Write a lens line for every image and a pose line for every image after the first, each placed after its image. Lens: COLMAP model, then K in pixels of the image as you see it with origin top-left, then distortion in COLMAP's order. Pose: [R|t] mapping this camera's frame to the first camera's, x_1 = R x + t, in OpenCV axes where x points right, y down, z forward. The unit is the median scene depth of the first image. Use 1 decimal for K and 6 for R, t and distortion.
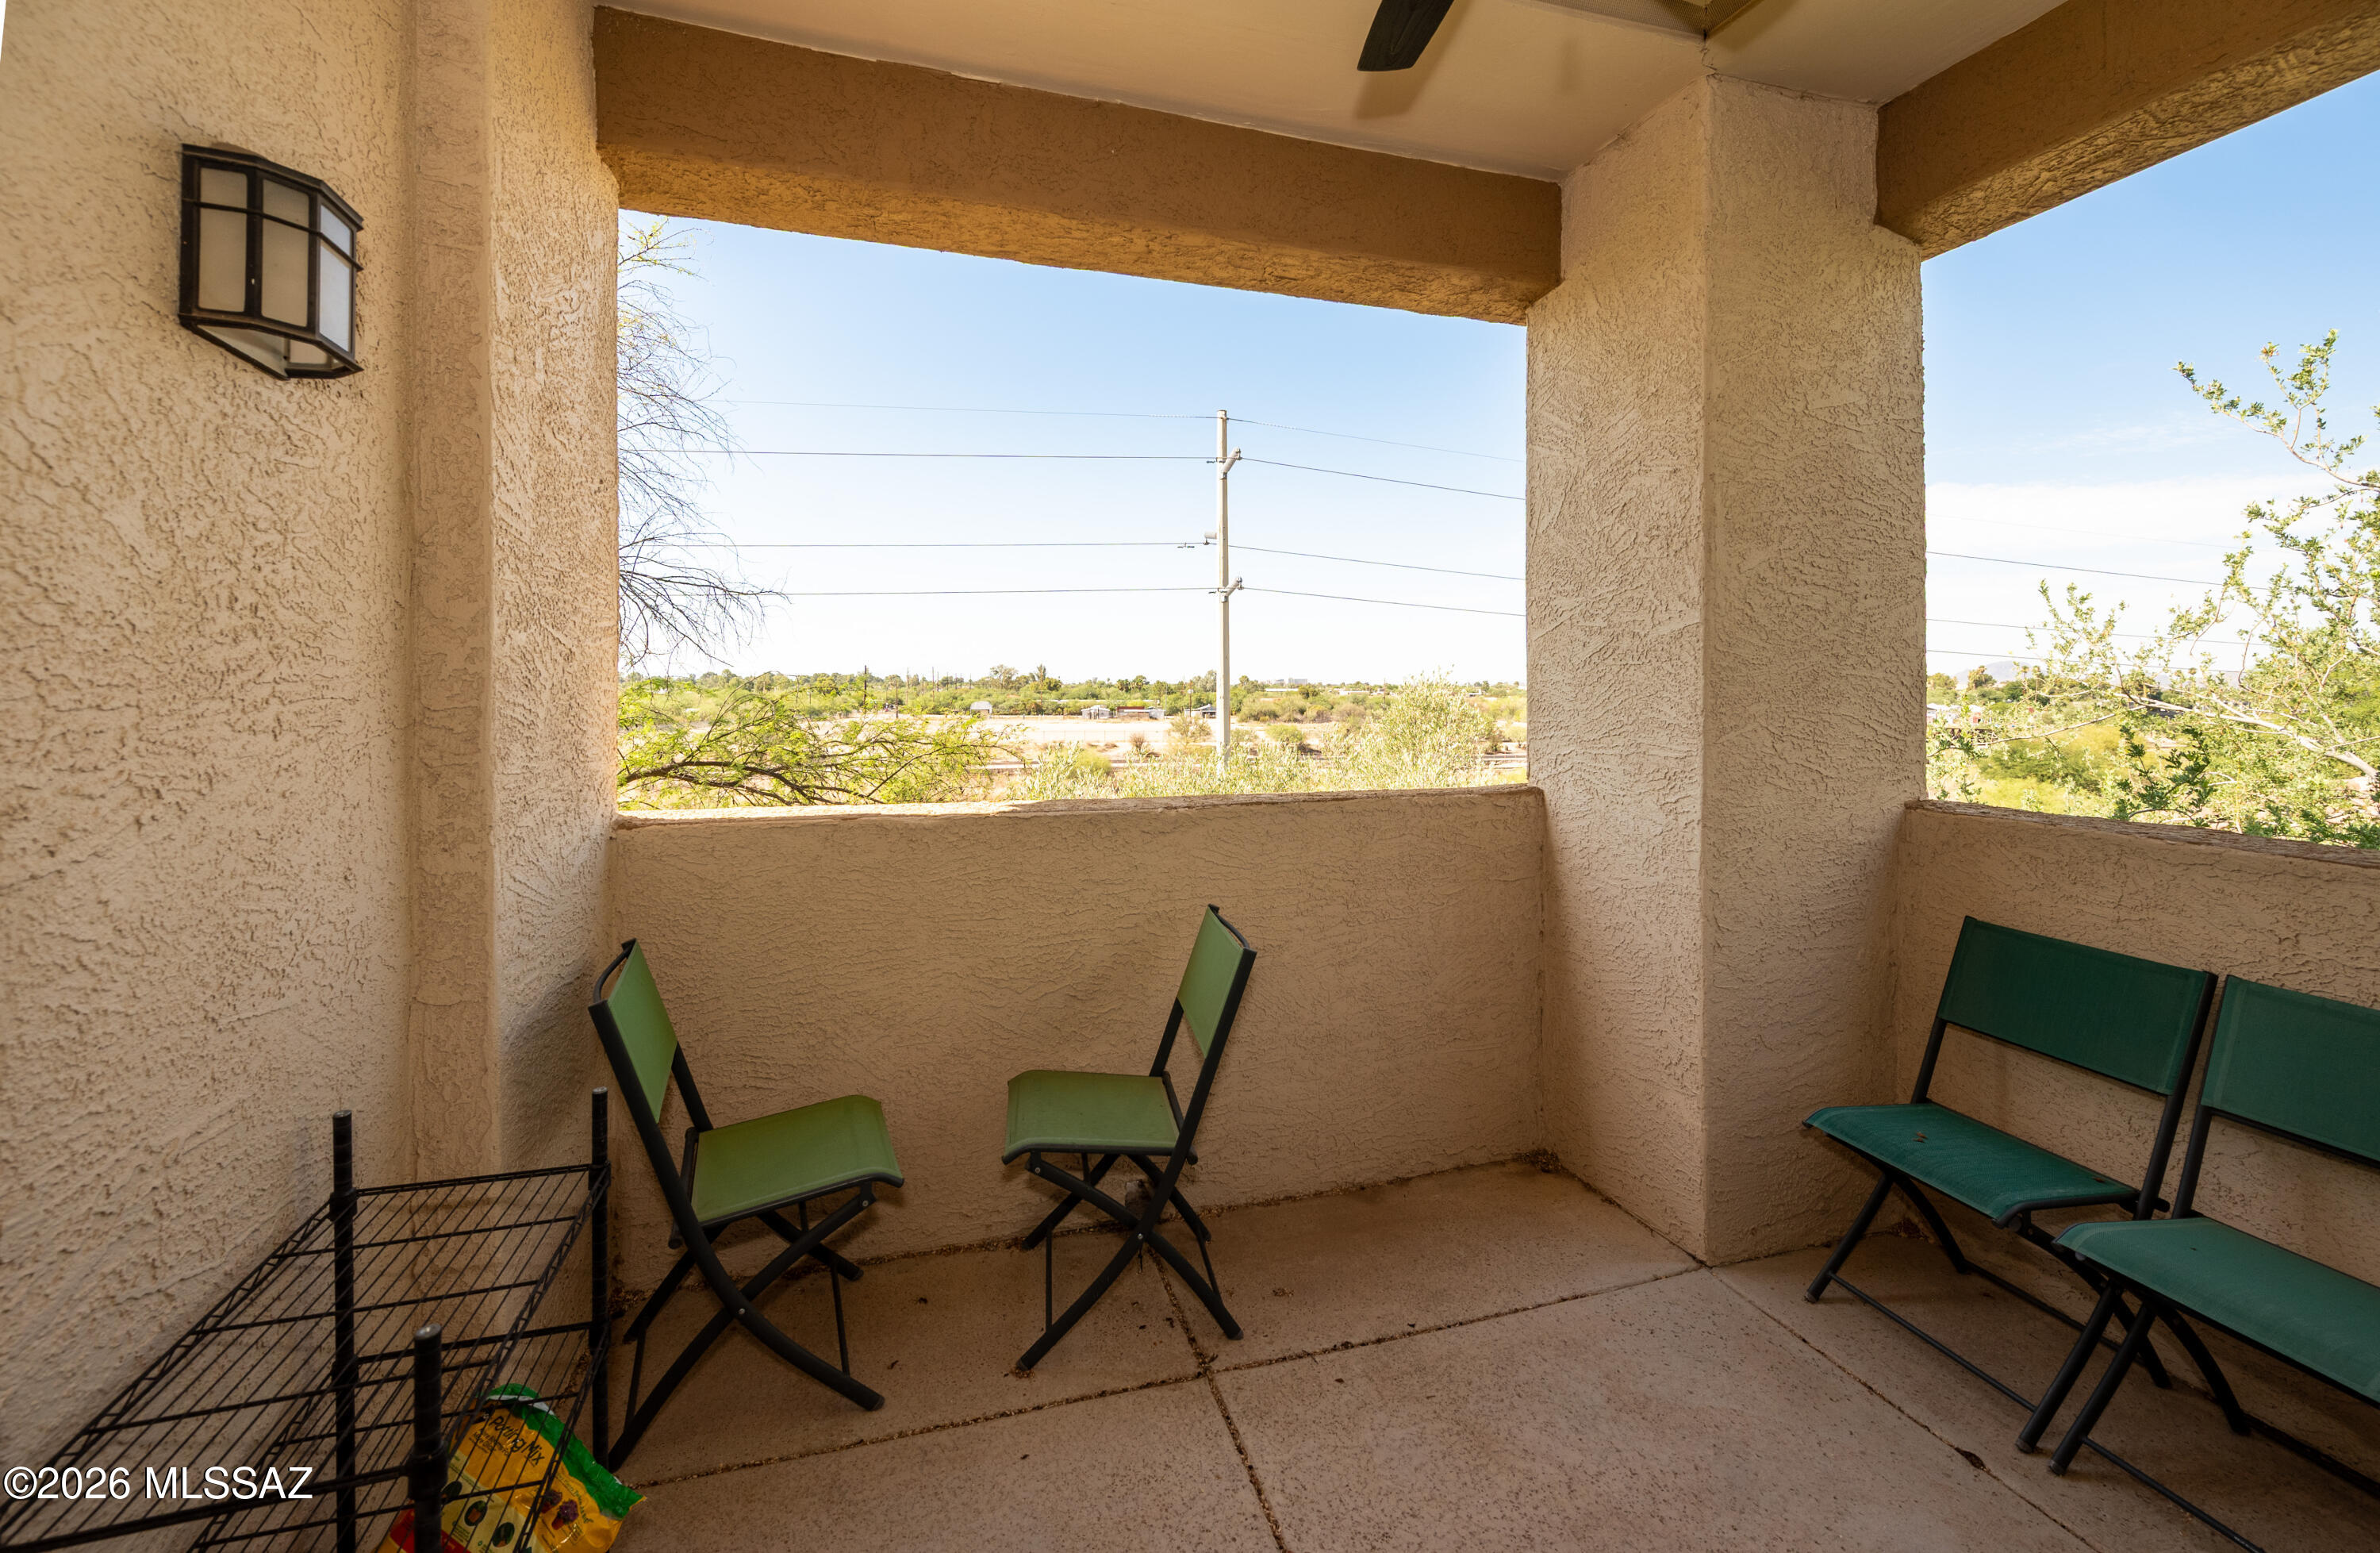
lens RADIAL K [[980.0, 0, 1190.9], [0, 980.0, 699.2], [0, 0, 1]] dist [-0.001140, -0.000449]
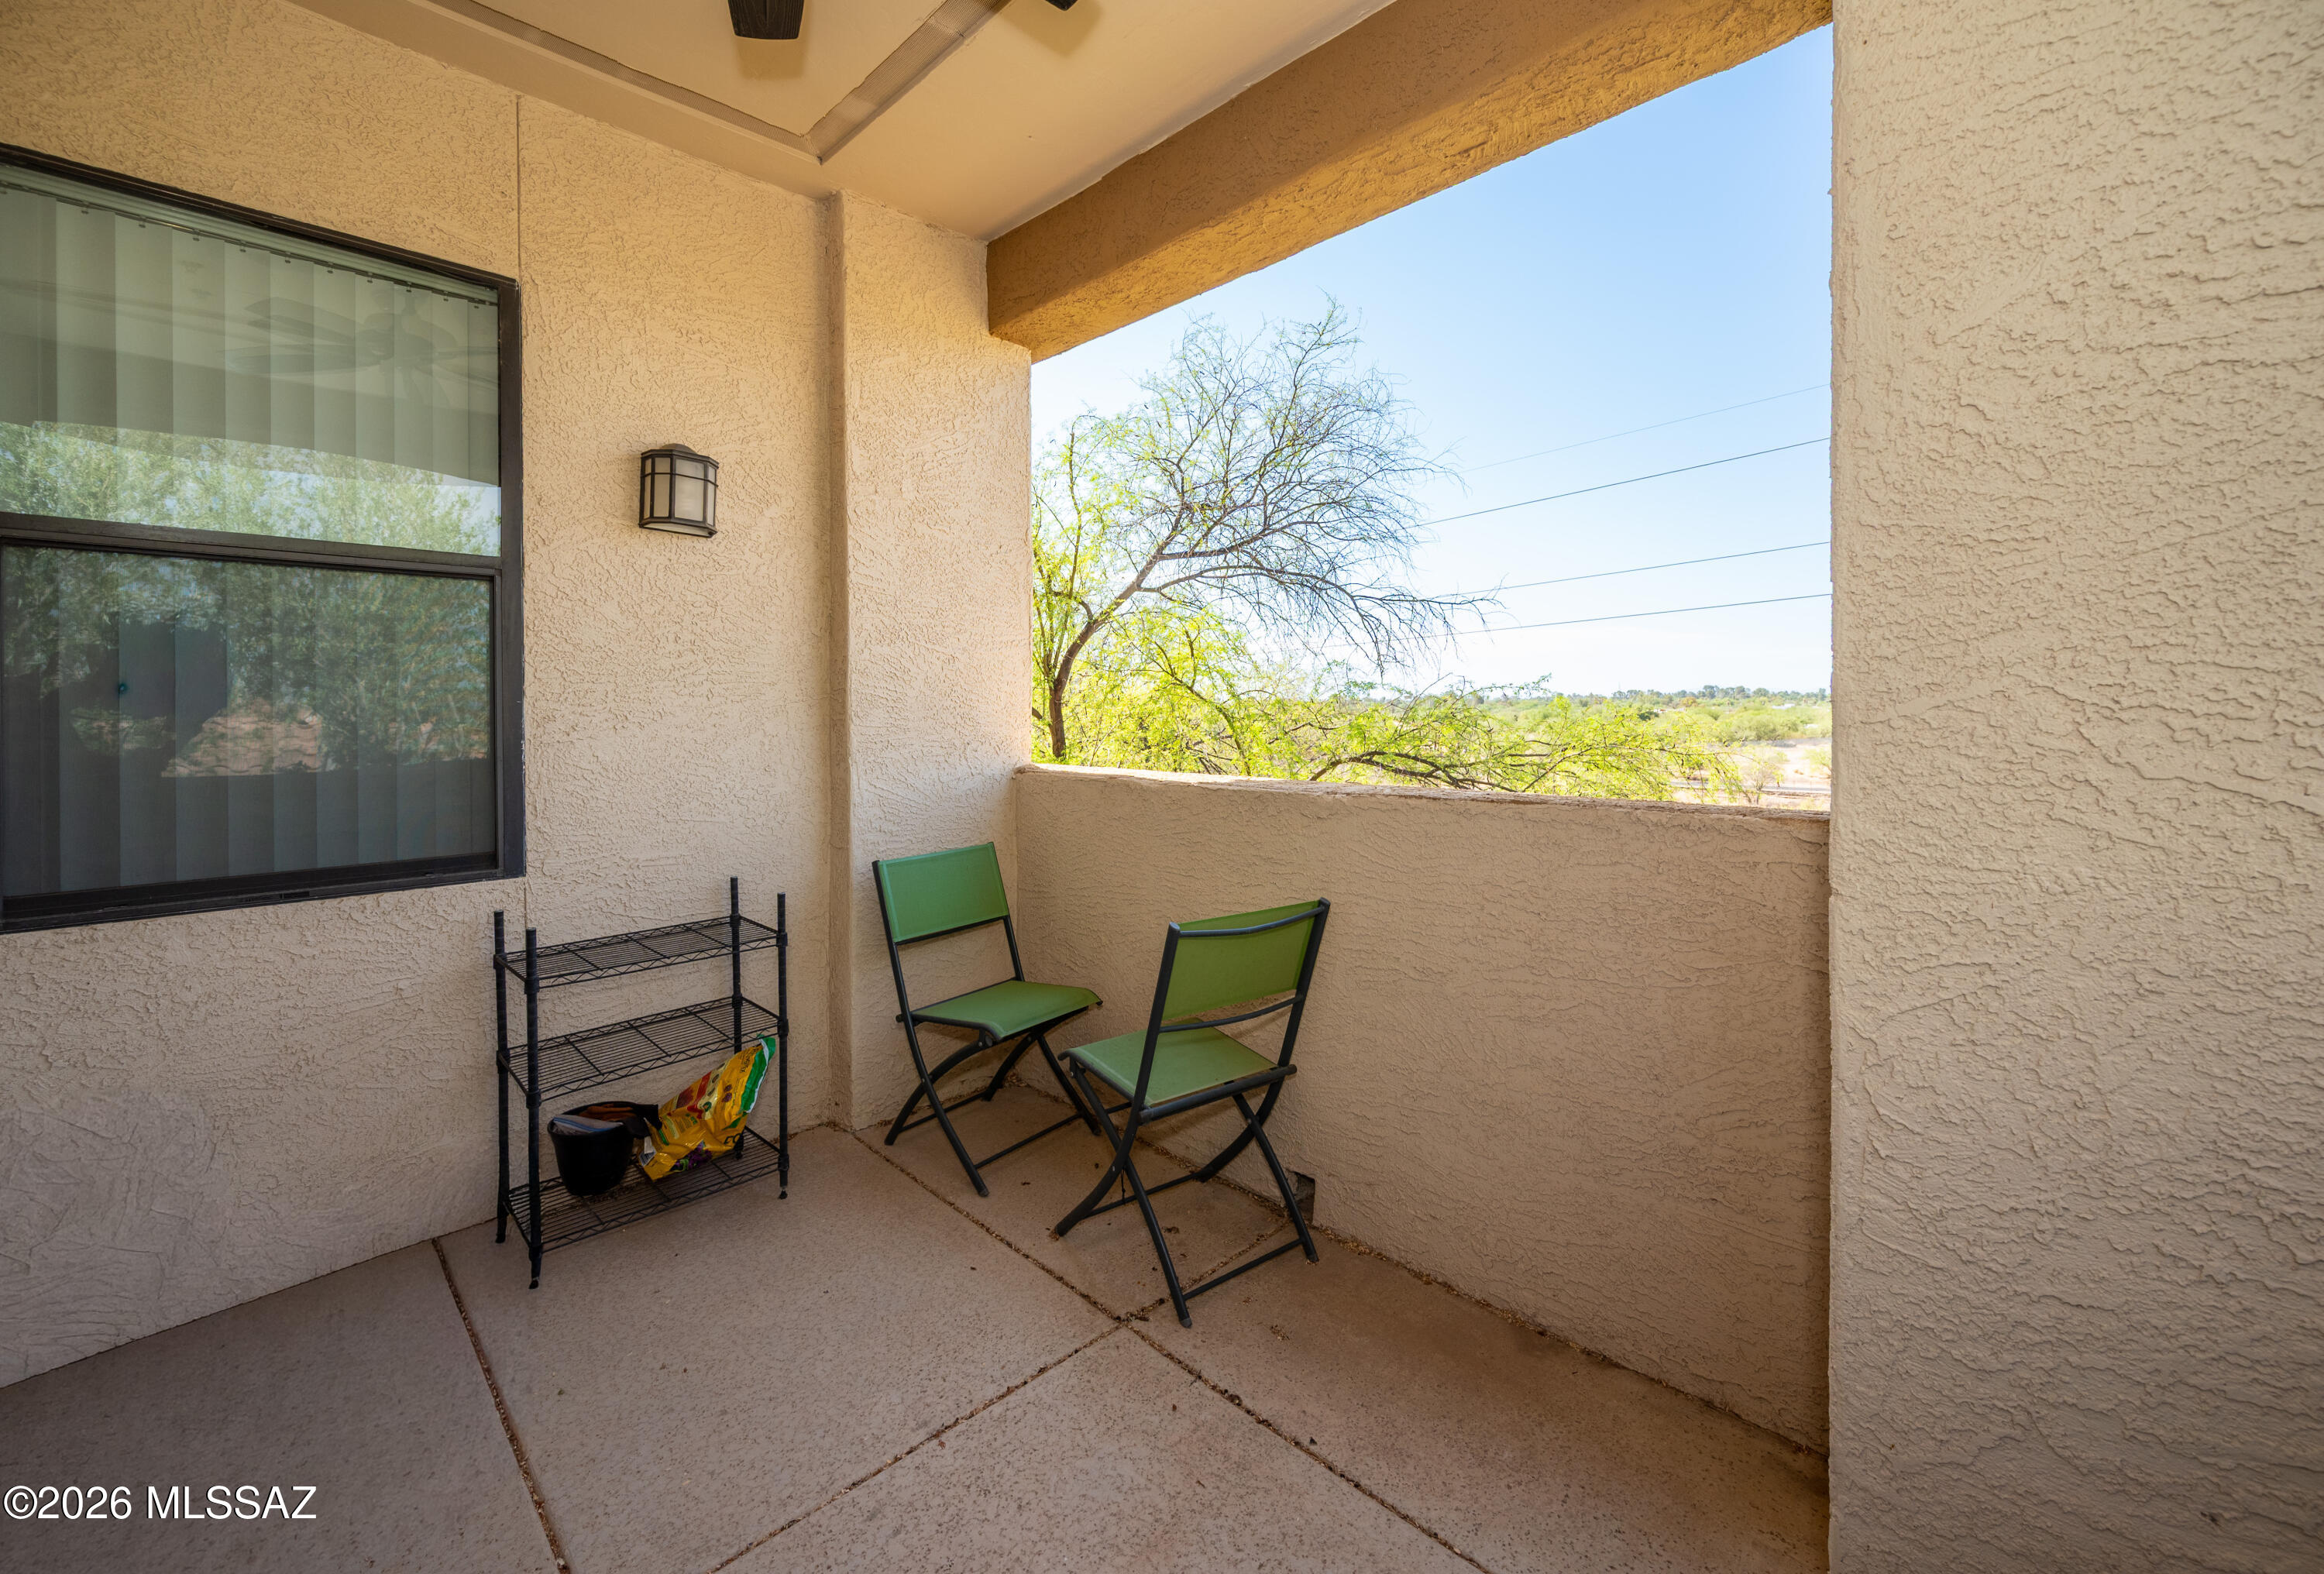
lens RADIAL K [[950.4, 0, 1162.2], [0, 950.4, 716.5], [0, 0, 1]] dist [0.001720, 0.000081]
pose [[0.468219, 0.000867, -0.883612, 0.943888], [0.000127, 0.999999, 0.001049, 0.049621], [0.883612, -0.000604, 0.468219, 0.581169]]
